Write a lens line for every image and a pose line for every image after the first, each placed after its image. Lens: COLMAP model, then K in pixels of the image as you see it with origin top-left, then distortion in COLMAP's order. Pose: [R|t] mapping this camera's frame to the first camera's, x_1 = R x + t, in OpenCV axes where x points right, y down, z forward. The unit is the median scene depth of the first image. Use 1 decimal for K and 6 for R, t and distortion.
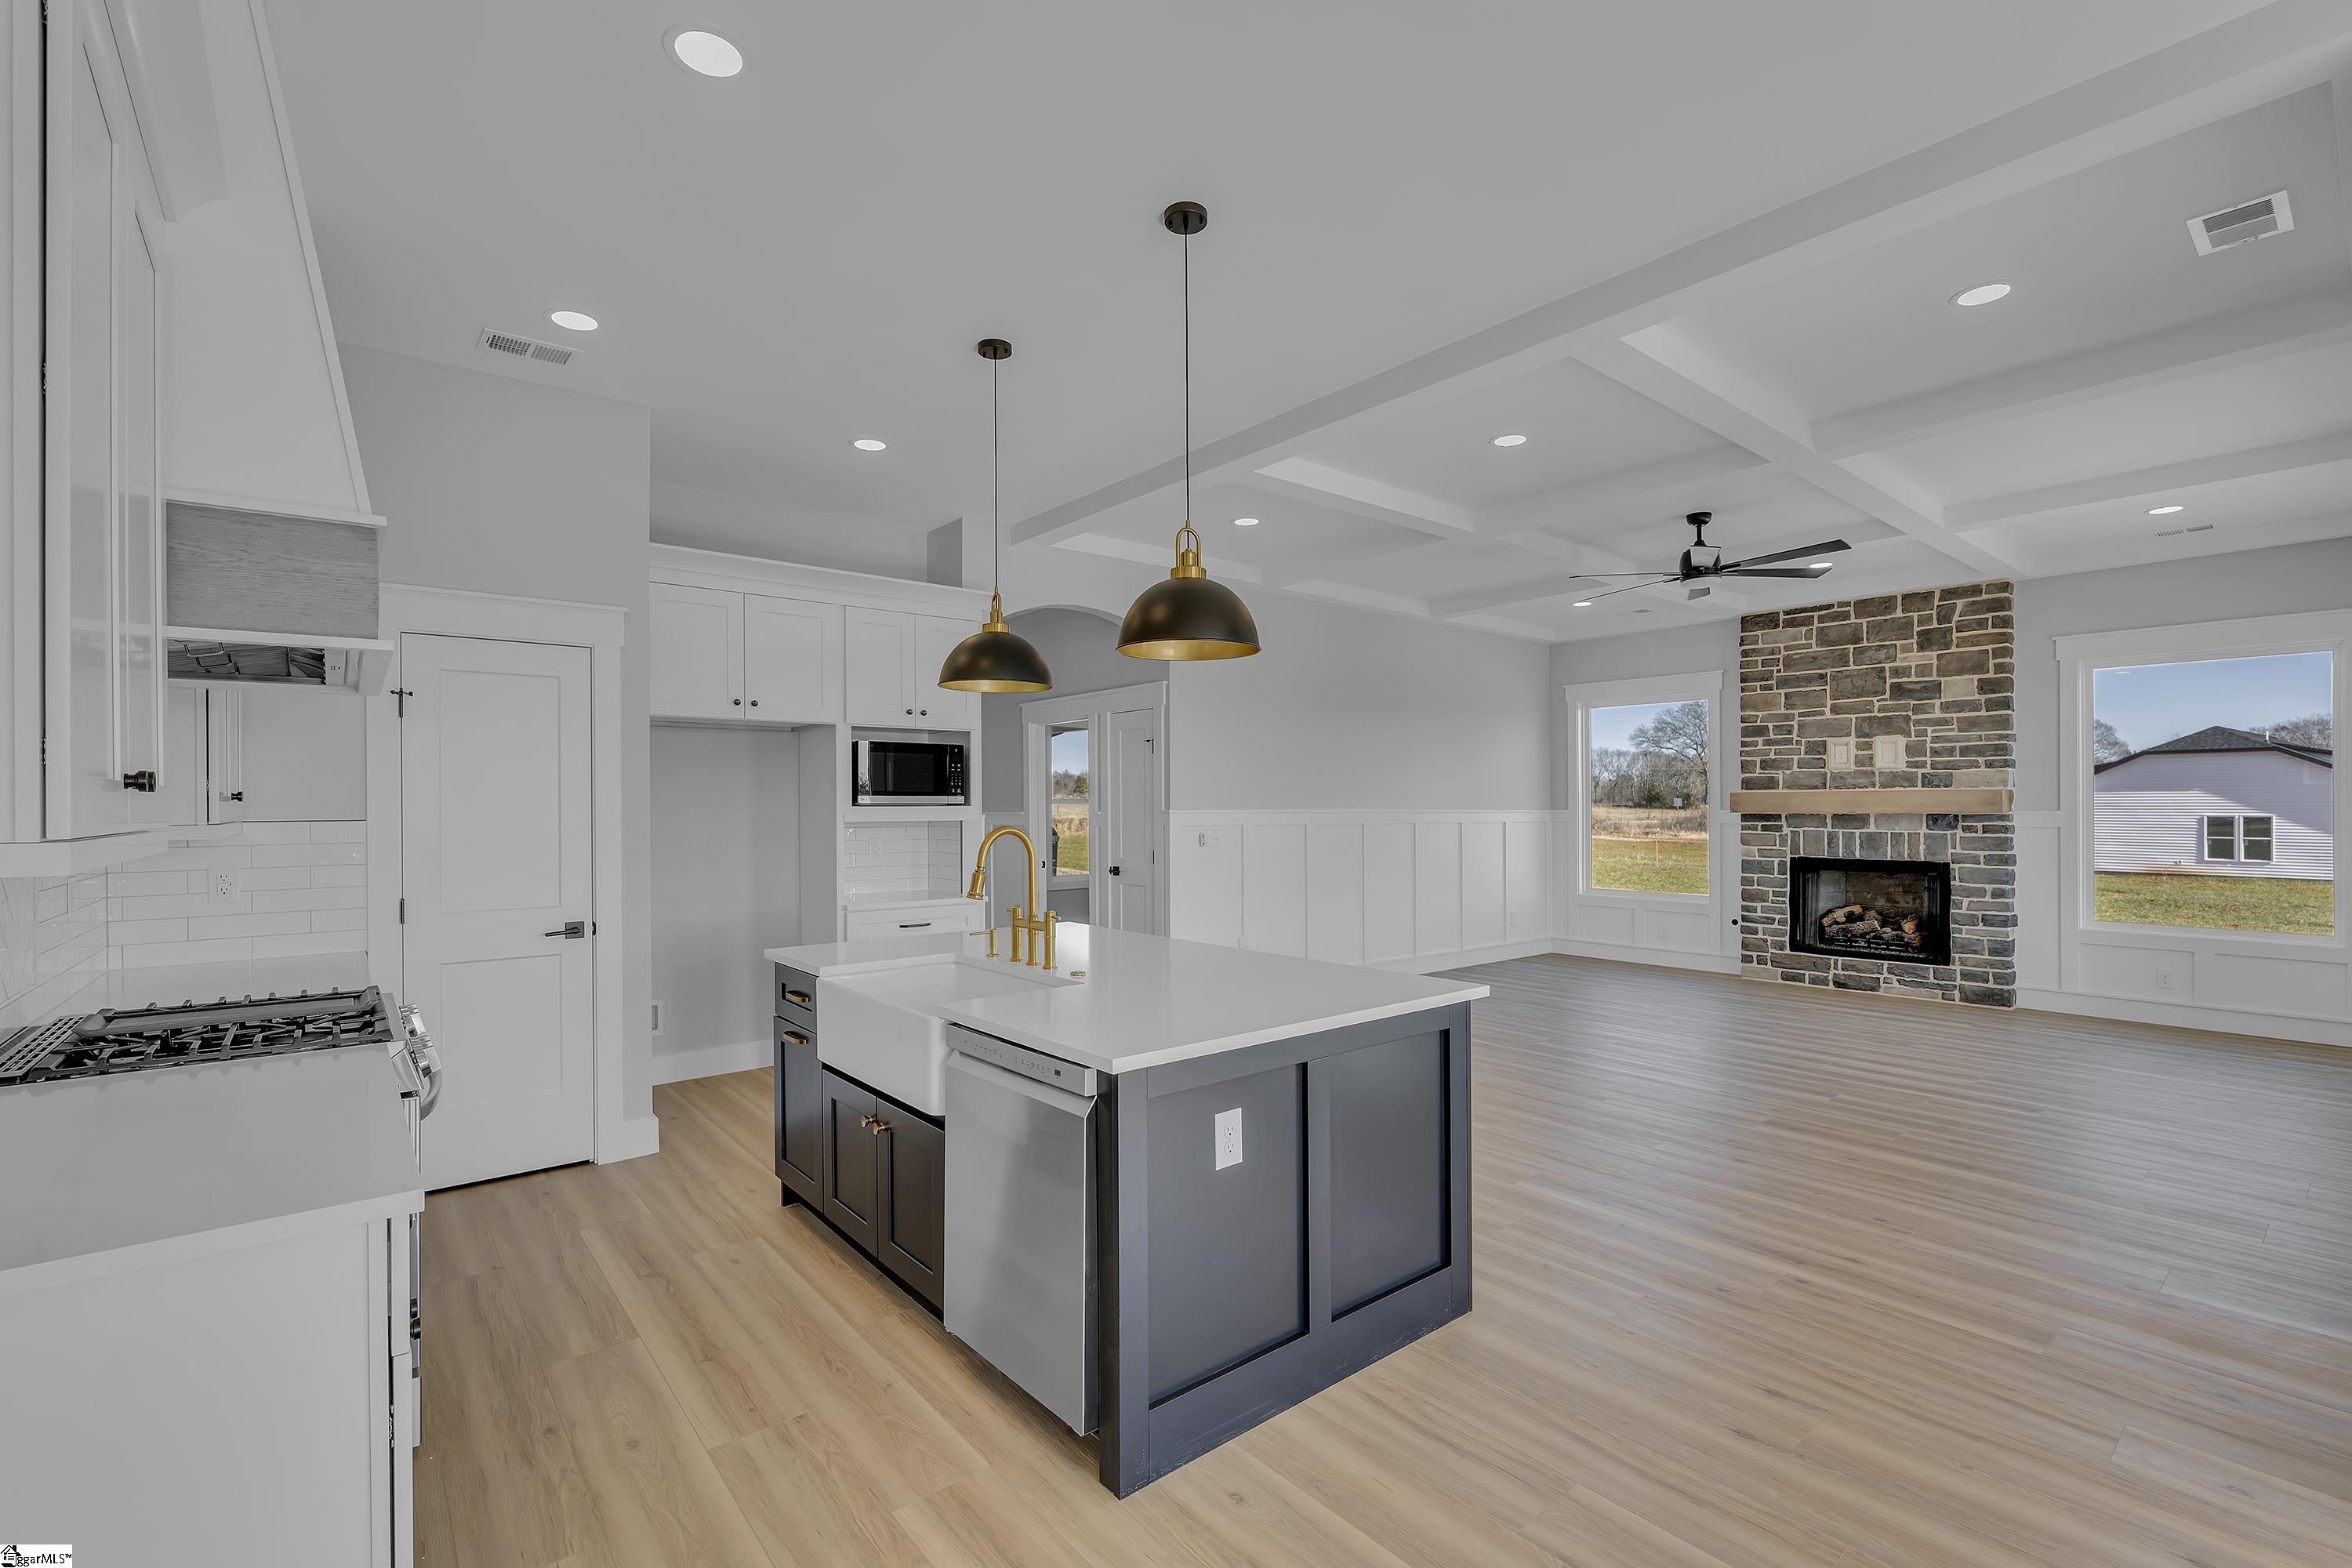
lens RADIAL K [[1025.9, 0, 1183.3], [0, 1025.9, 802.2], [0, 0, 1]] dist [-0.004878, -0.000810]
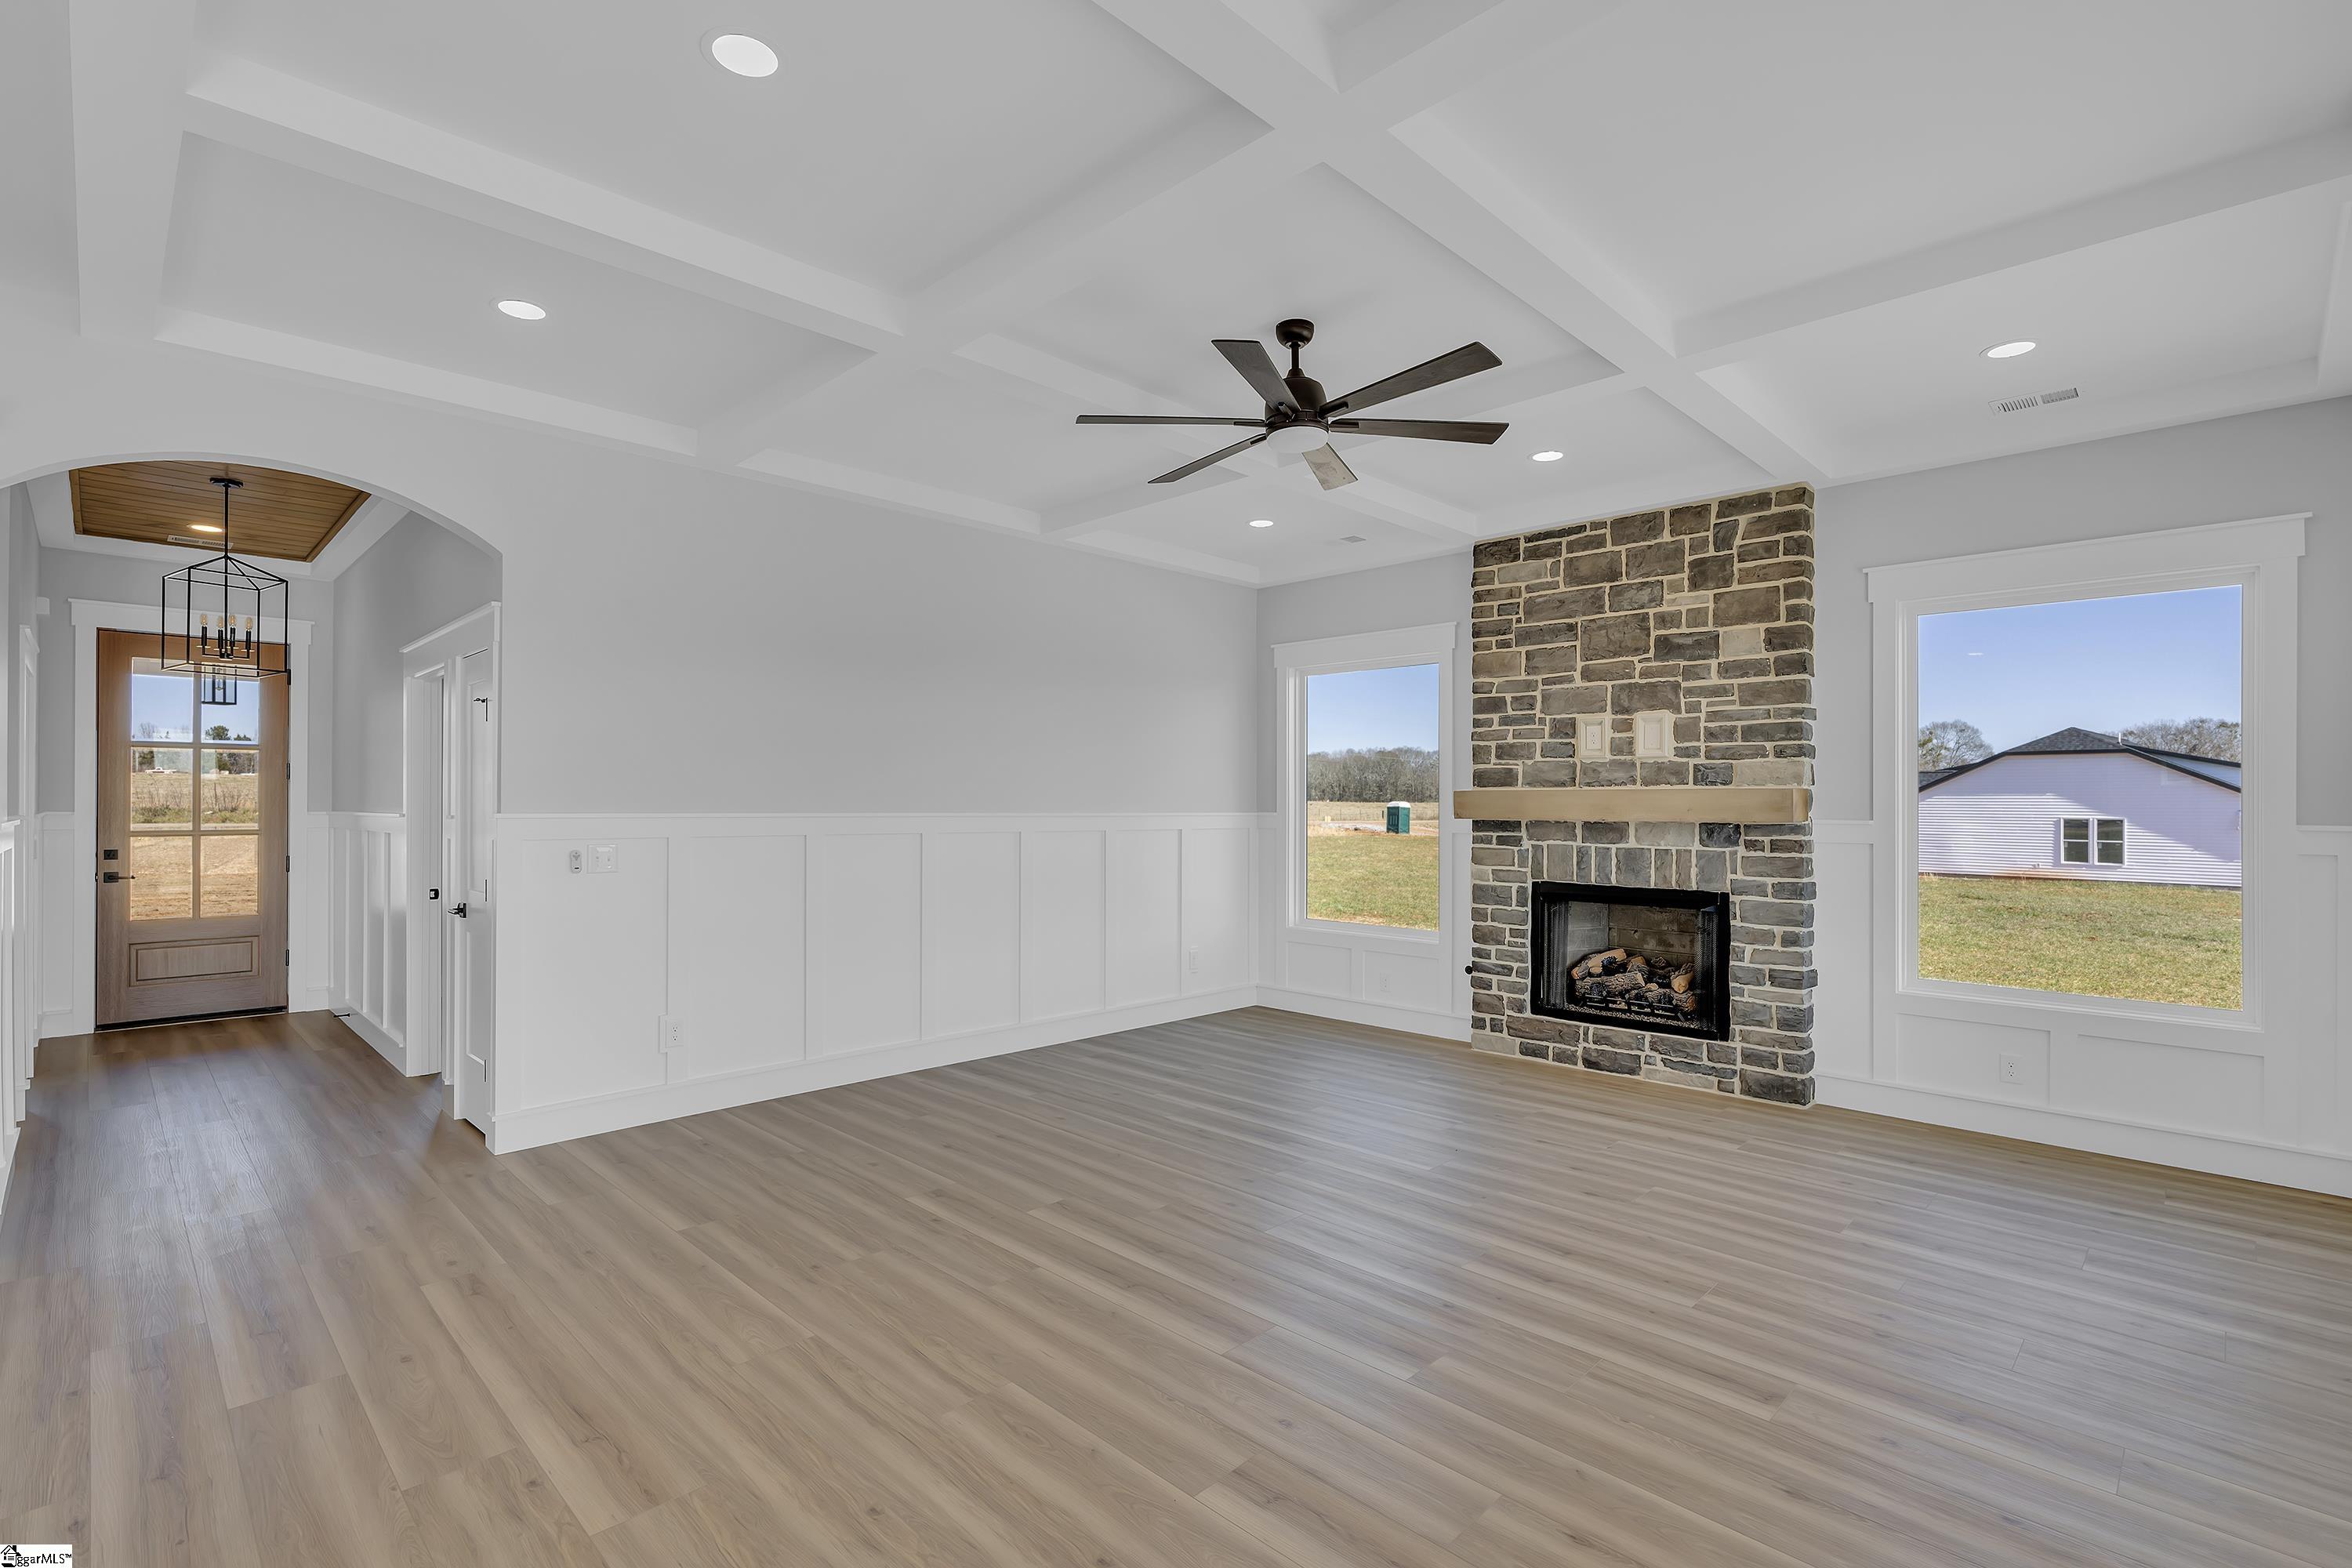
lens RADIAL K [[1077.7, 0, 1183.7], [0, 1077.7, 794.2], [0, 0, 1]] dist [-0.008330, 0.000969]
pose [[0.994944, 0.006307, 0.100230, 0.284454], [-0.005931, 0.999974, -0.004054, -0.002917], [-0.100253, 0.003439, 0.994956, 0.287035]]
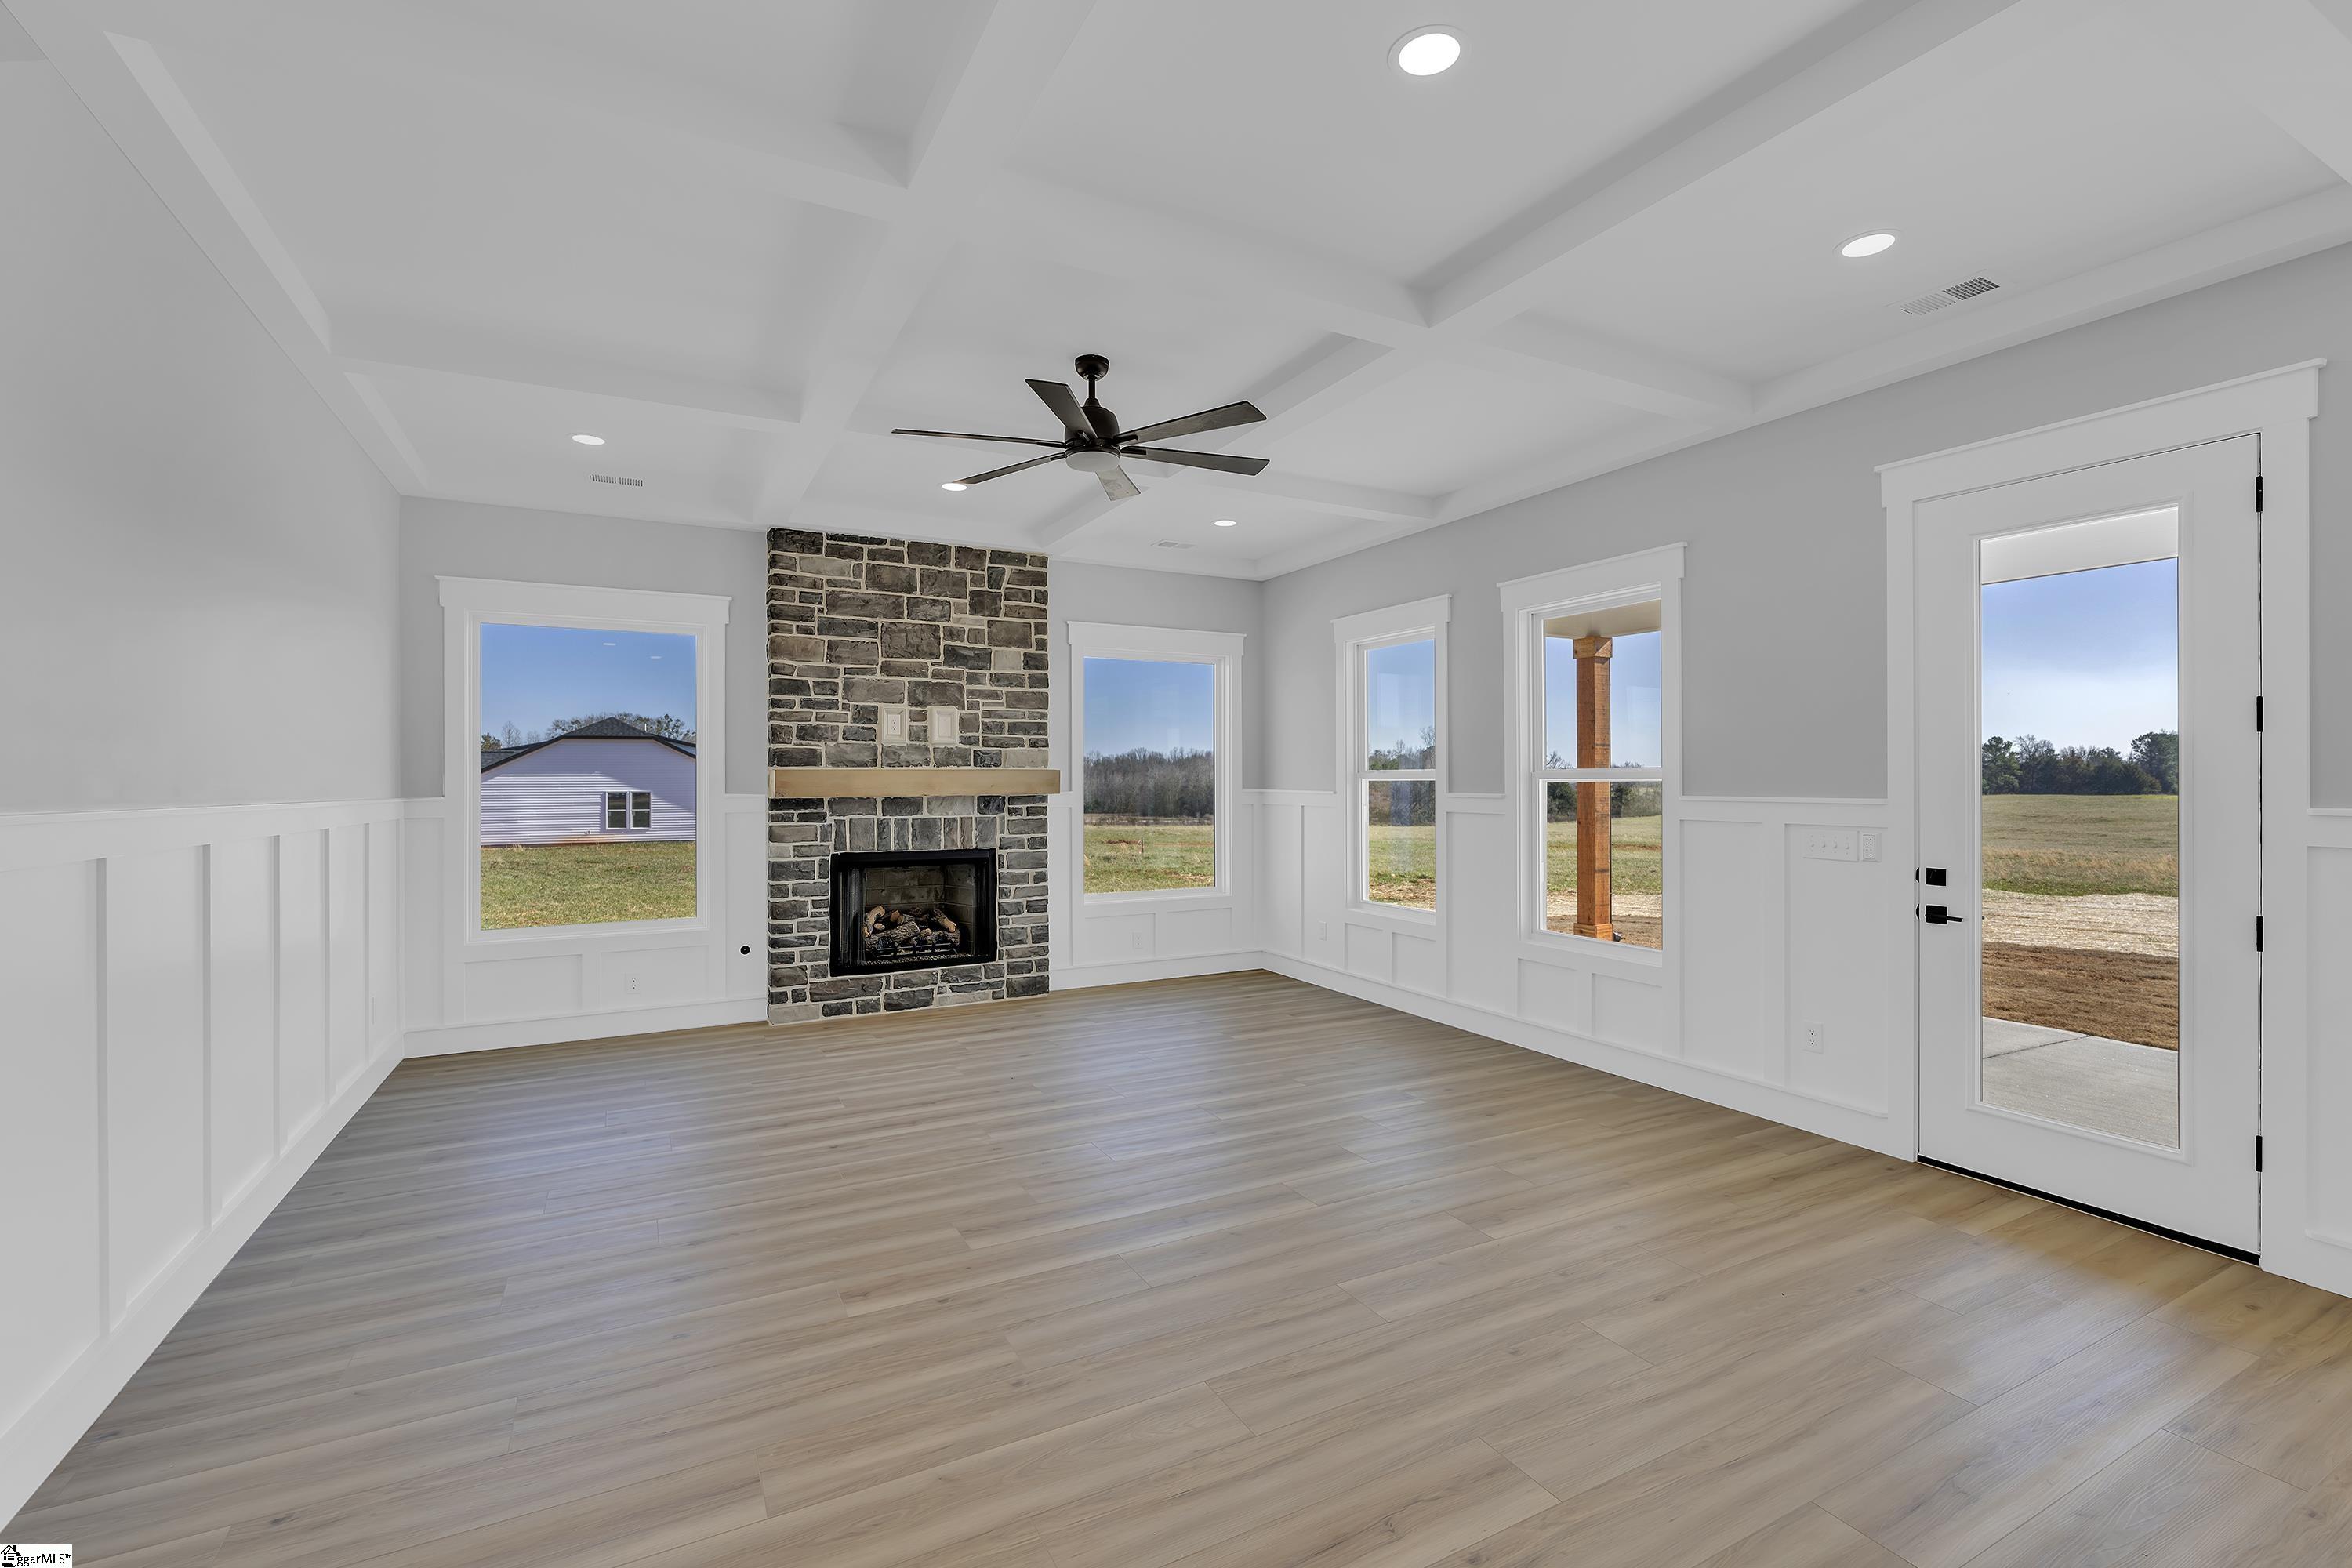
lens RADIAL K [[1025.9, 0, 1159.4], [0, 1025.9, 772.6], [0, 0, 1]] dist [-0.004878, -0.000810]
pose [[0.213801, 0.007185, 0.976851, -0.112378], [0.000288, 0.999972, -0.007419, -0.002239], [-0.976877, 0.001867, 0.213793, 0.611934]]
